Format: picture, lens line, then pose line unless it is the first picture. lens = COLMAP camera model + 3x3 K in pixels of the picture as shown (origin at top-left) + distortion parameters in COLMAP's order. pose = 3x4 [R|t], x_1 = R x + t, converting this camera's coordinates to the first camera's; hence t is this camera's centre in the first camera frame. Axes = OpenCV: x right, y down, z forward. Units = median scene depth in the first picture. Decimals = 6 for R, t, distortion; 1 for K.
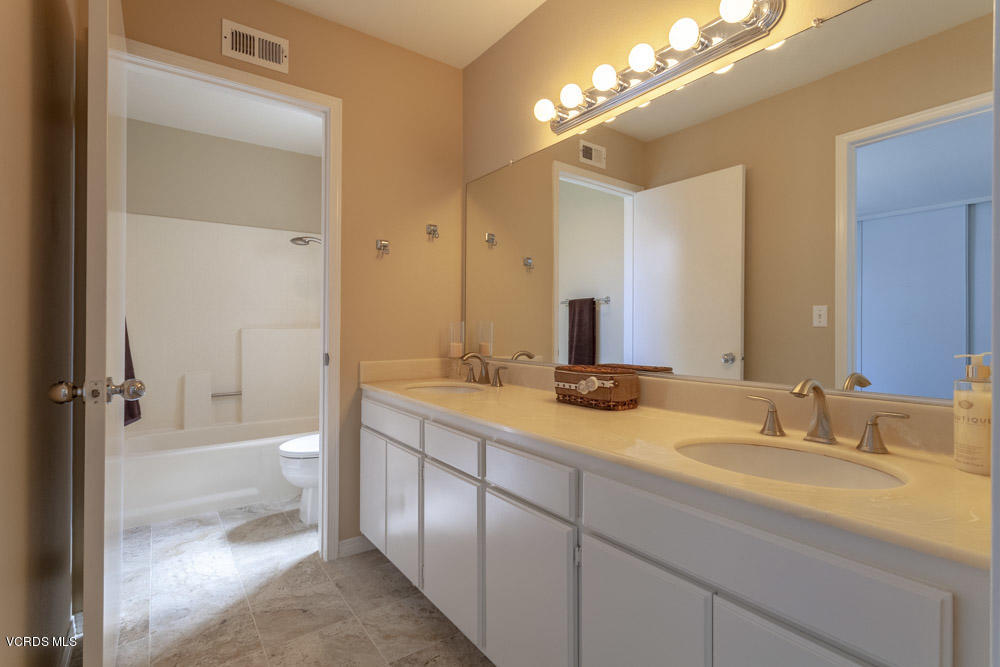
lens RADIAL K [[493.3, 0, 506.5], [0, 493.3, 336.0], [0, 0, 1]] dist [-0.001123, -0.000422]
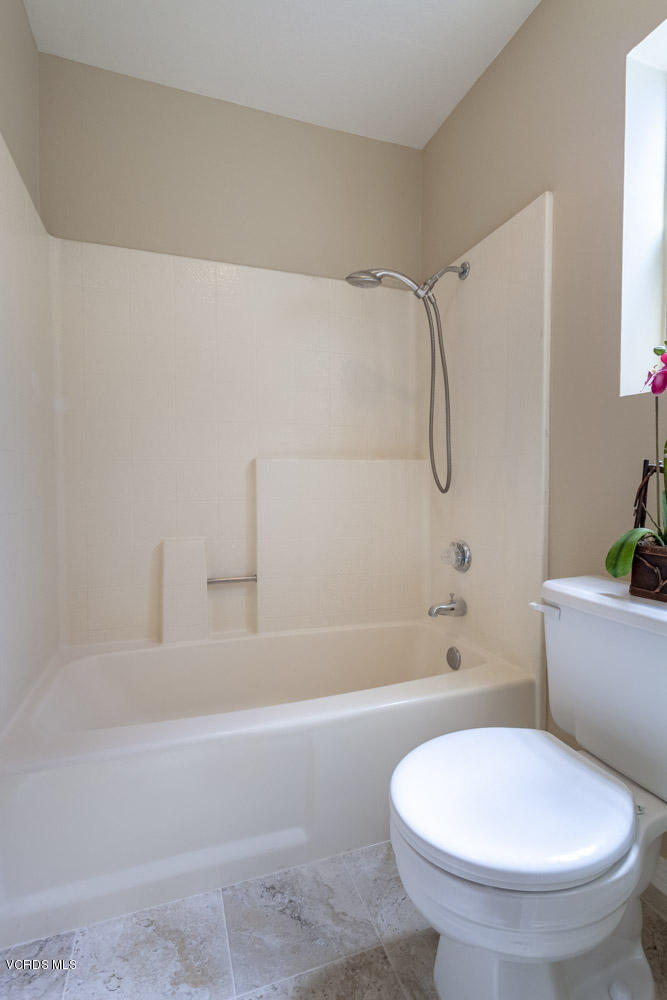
lens RADIAL K [[493.3, 0, 331.5], [0, 493.3, 492.9], [0, 0, 1]] dist [-0.001123, -0.000422]
pose [[0.957354, 0.004231, -0.288885, -0.397102], [0.000571, 0.999863, 0.016536, 0.018387], [0.288916, -0.015996, 0.957221, 0.666312]]
